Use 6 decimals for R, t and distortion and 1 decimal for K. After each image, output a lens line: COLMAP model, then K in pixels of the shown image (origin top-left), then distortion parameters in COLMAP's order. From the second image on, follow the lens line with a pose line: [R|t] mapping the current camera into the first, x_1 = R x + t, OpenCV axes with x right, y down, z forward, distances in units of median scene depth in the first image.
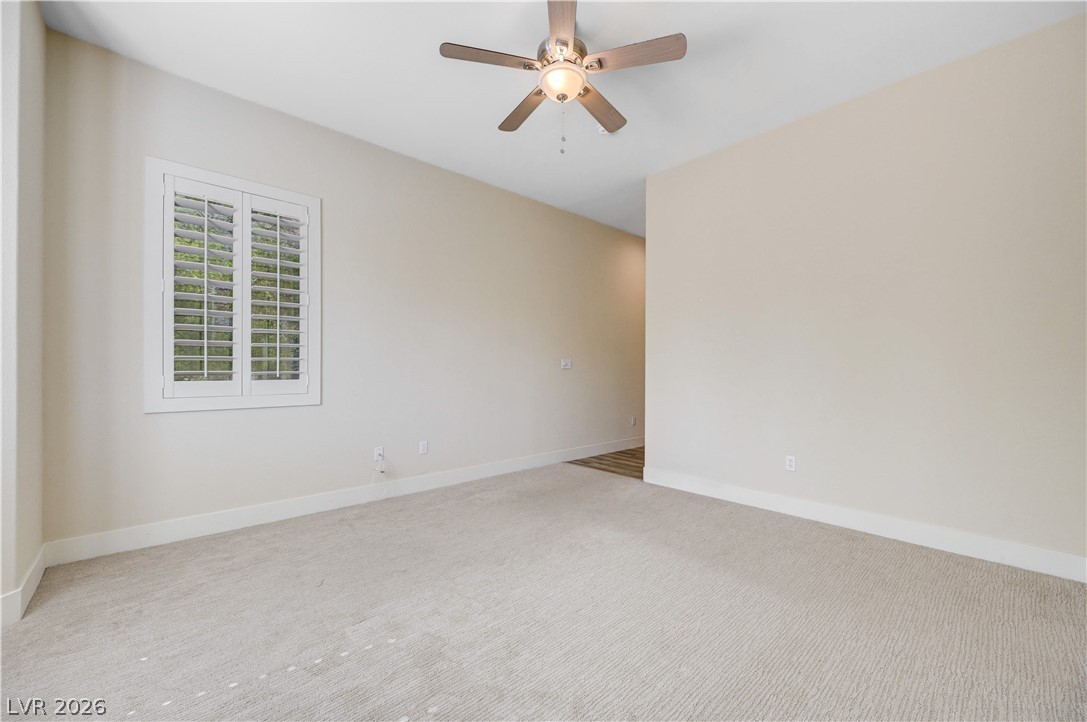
lens RADIAL K [[433.7, 0, 548.5], [0, 433.7, 369.2], [0, 0, 1]] dist [0.001146, 0.000396]
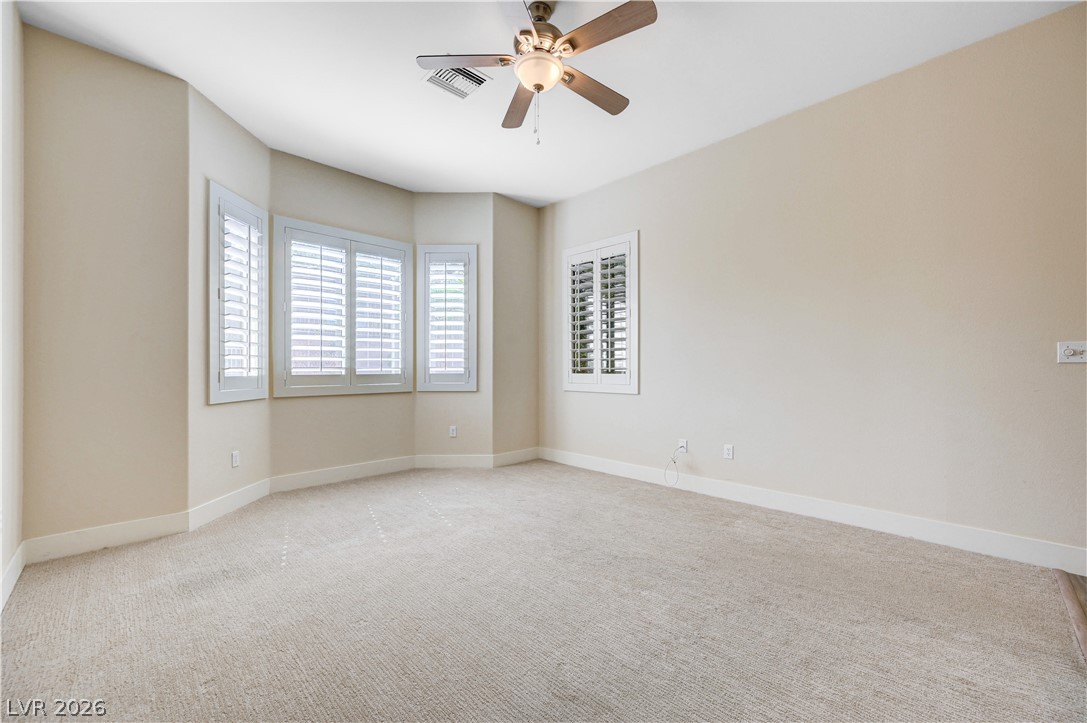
lens RADIAL K [[432.1, 0, 548.8], [0, 432.1, 365.2], [0, 0, 1]] dist [-0.001313, 0.000119]
pose [[0.027677, -0.008630, -0.999580, 0.762010], [0.001605, 0.999962, -0.008589, 0.008351], [0.999616, -0.001367, 0.027690, 0.752586]]
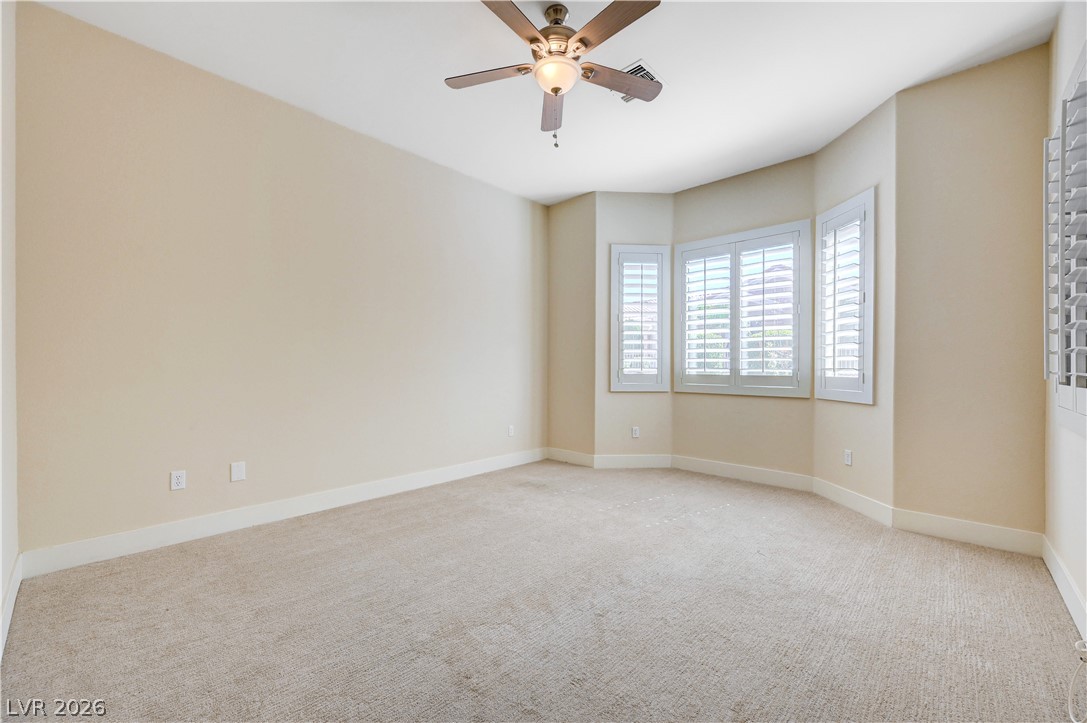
lens RADIAL K [[433.7, 0, 548.5], [0, 433.7, 369.7], [0, 0, 1]] dist [0.001146, 0.000396]
pose [[-0.997100, -0.009253, -0.075541, 0.121187], [-0.009803, 0.999928, 0.006913, 0.003768], [0.075472, 0.007634, -0.997119, 1.462296]]
